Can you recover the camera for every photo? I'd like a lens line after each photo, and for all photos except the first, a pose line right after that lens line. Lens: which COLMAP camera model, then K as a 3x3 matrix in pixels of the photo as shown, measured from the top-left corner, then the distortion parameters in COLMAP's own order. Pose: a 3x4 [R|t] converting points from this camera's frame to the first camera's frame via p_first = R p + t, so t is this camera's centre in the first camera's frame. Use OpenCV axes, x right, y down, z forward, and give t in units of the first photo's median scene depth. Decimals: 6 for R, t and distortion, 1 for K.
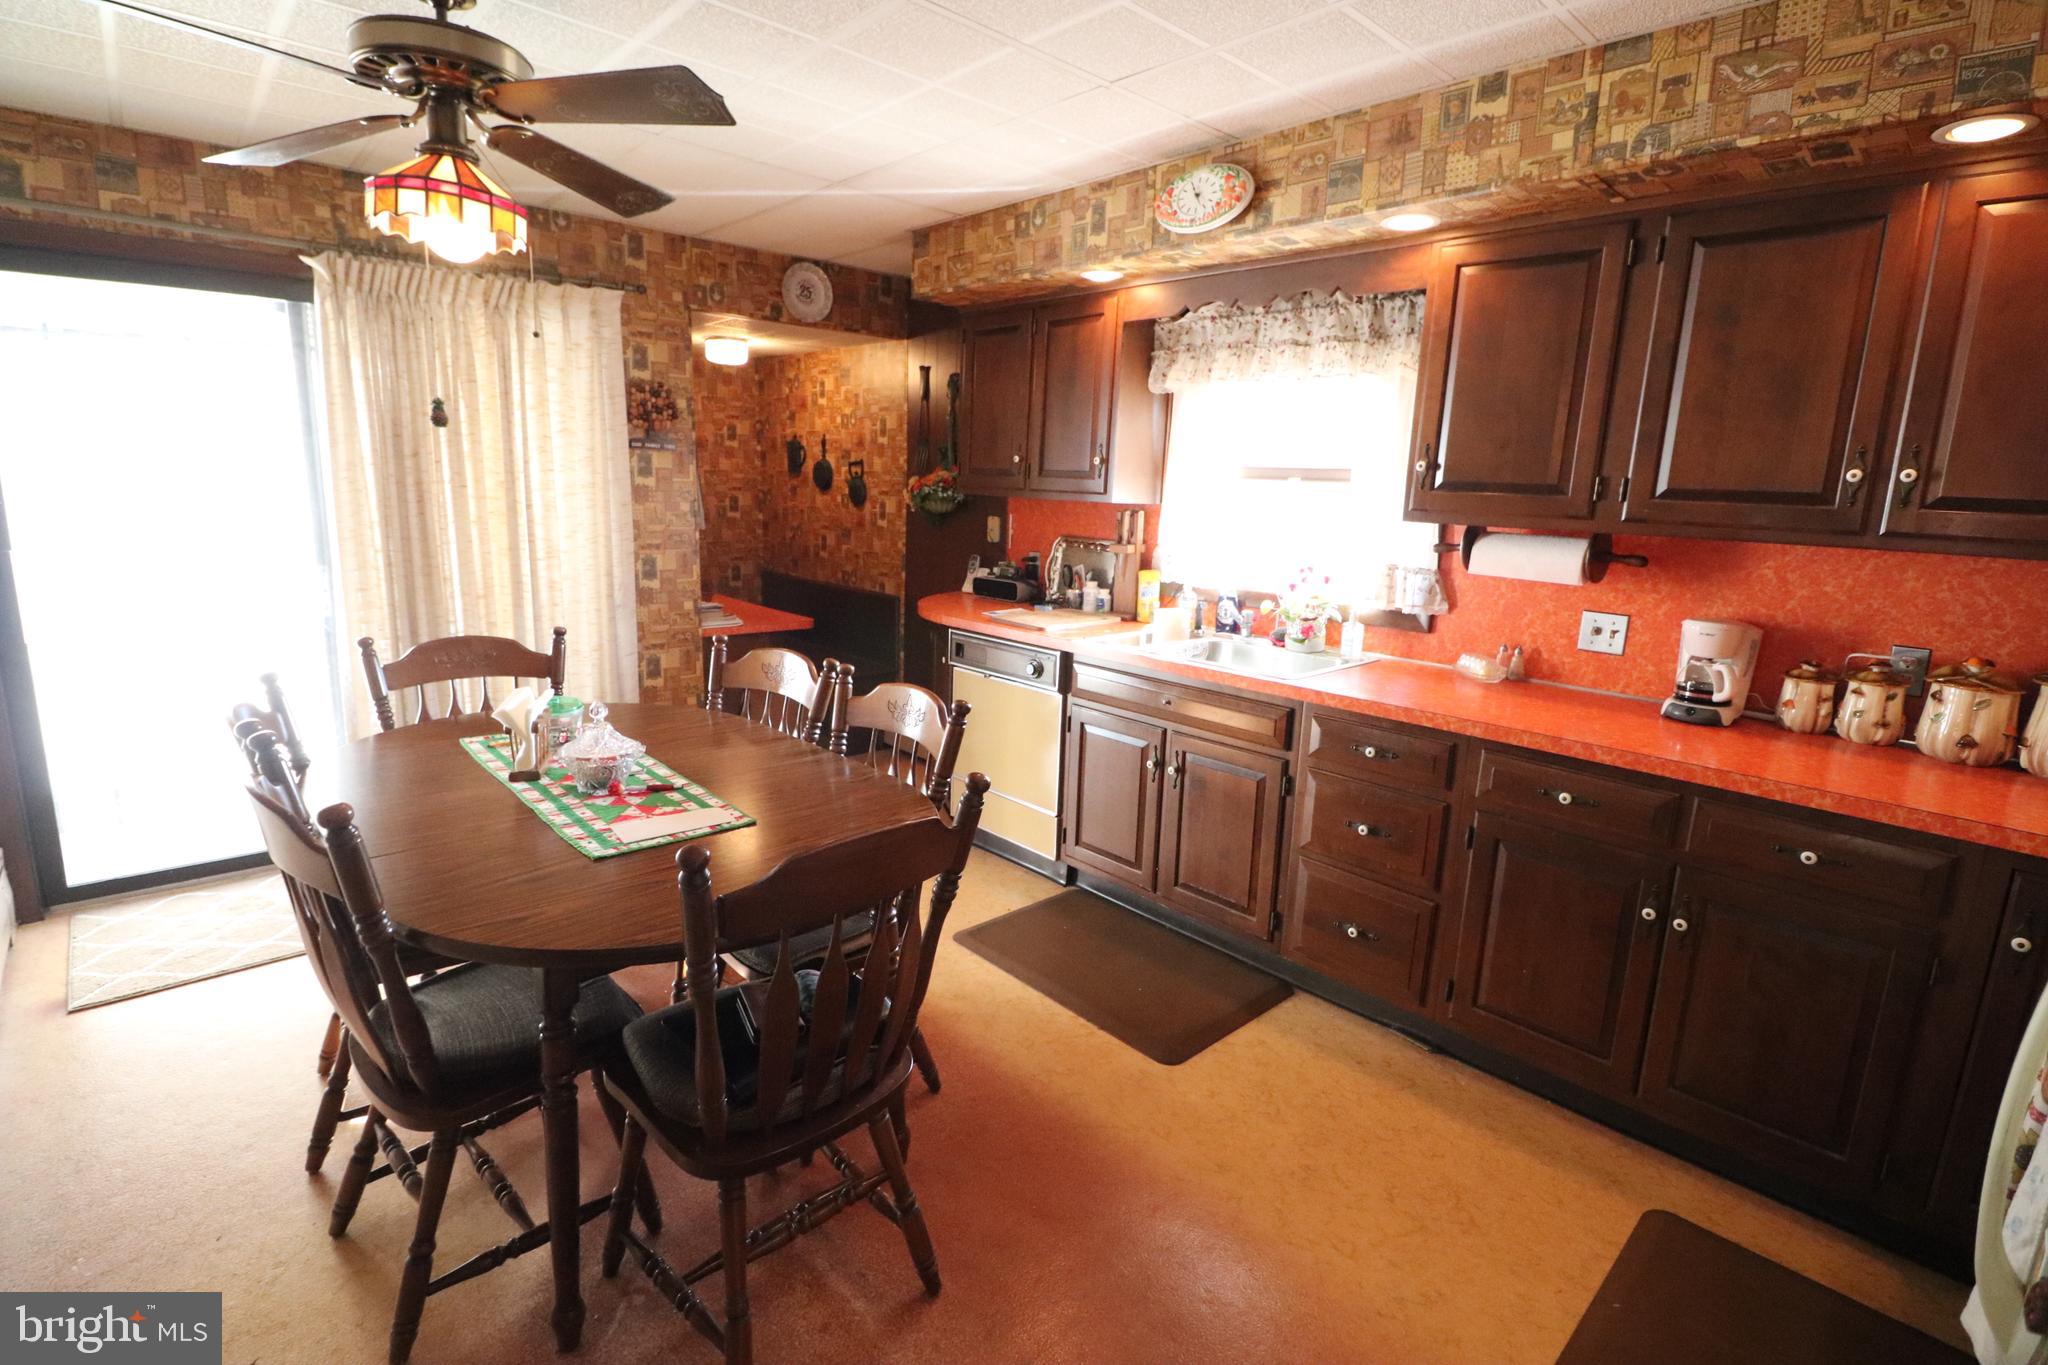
lens RADIAL K [[946.8, 0, 1016.4], [0, 946.8, 663.3], [0, 0, 1]] dist [0.001620, -0.014510]
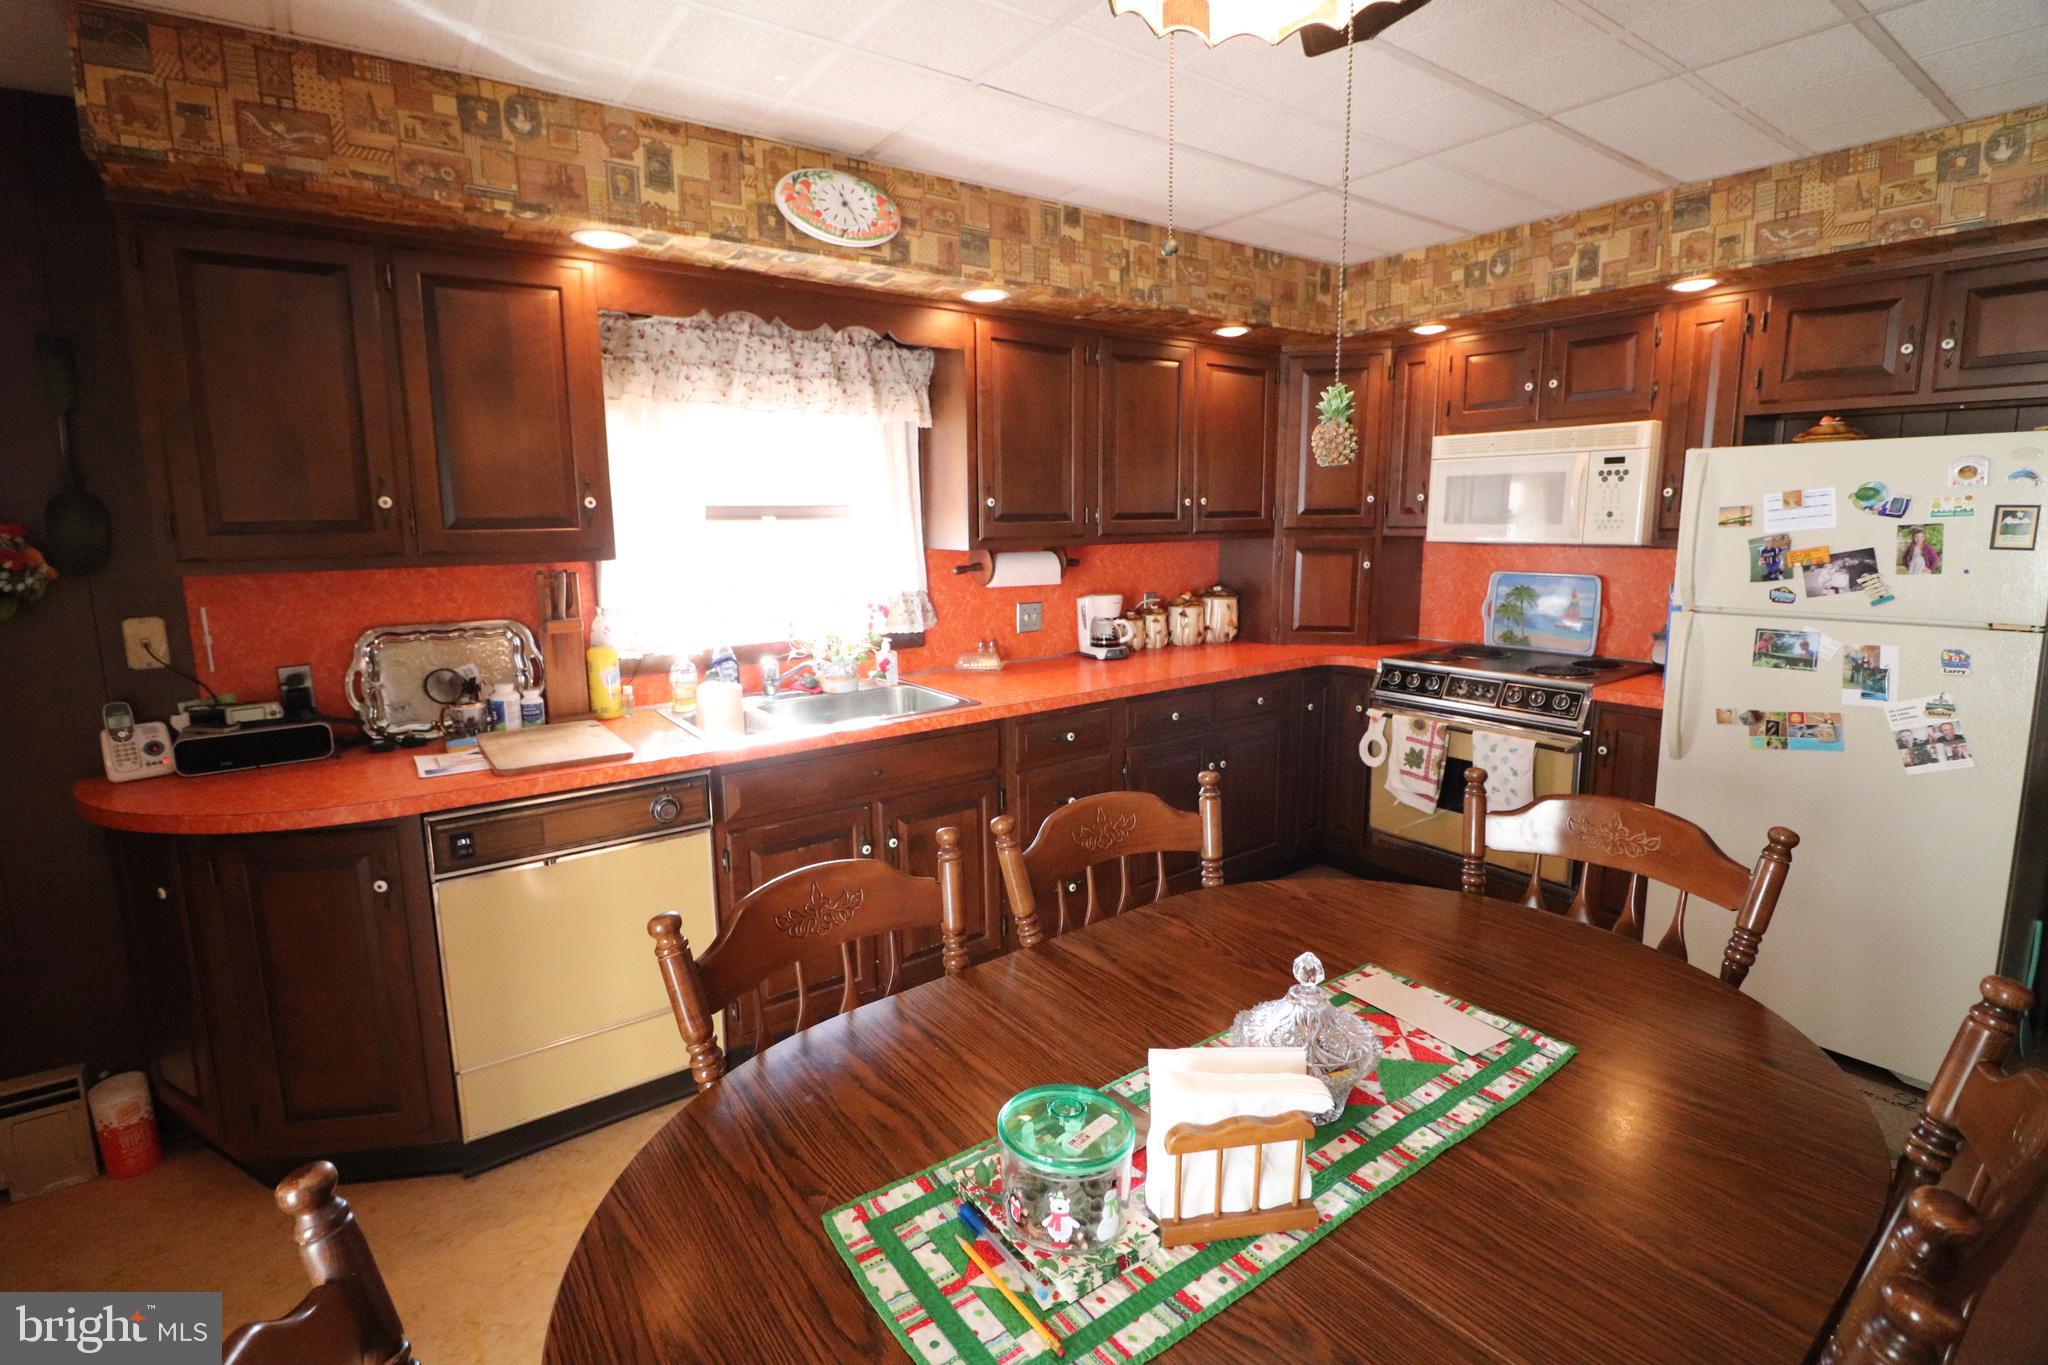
lens RADIAL K [[946.8, 0, 1016.4], [0, 946.8, 663.3], [0, 0, 1]] dist [0.001620, -0.014510]
pose [[0.126803, -0.188856, 0.973784, -0.749831], [0.206672, 0.965193, 0.160278, -0.193796], [-0.970159, 0.180930, 0.161421, 0.799735]]
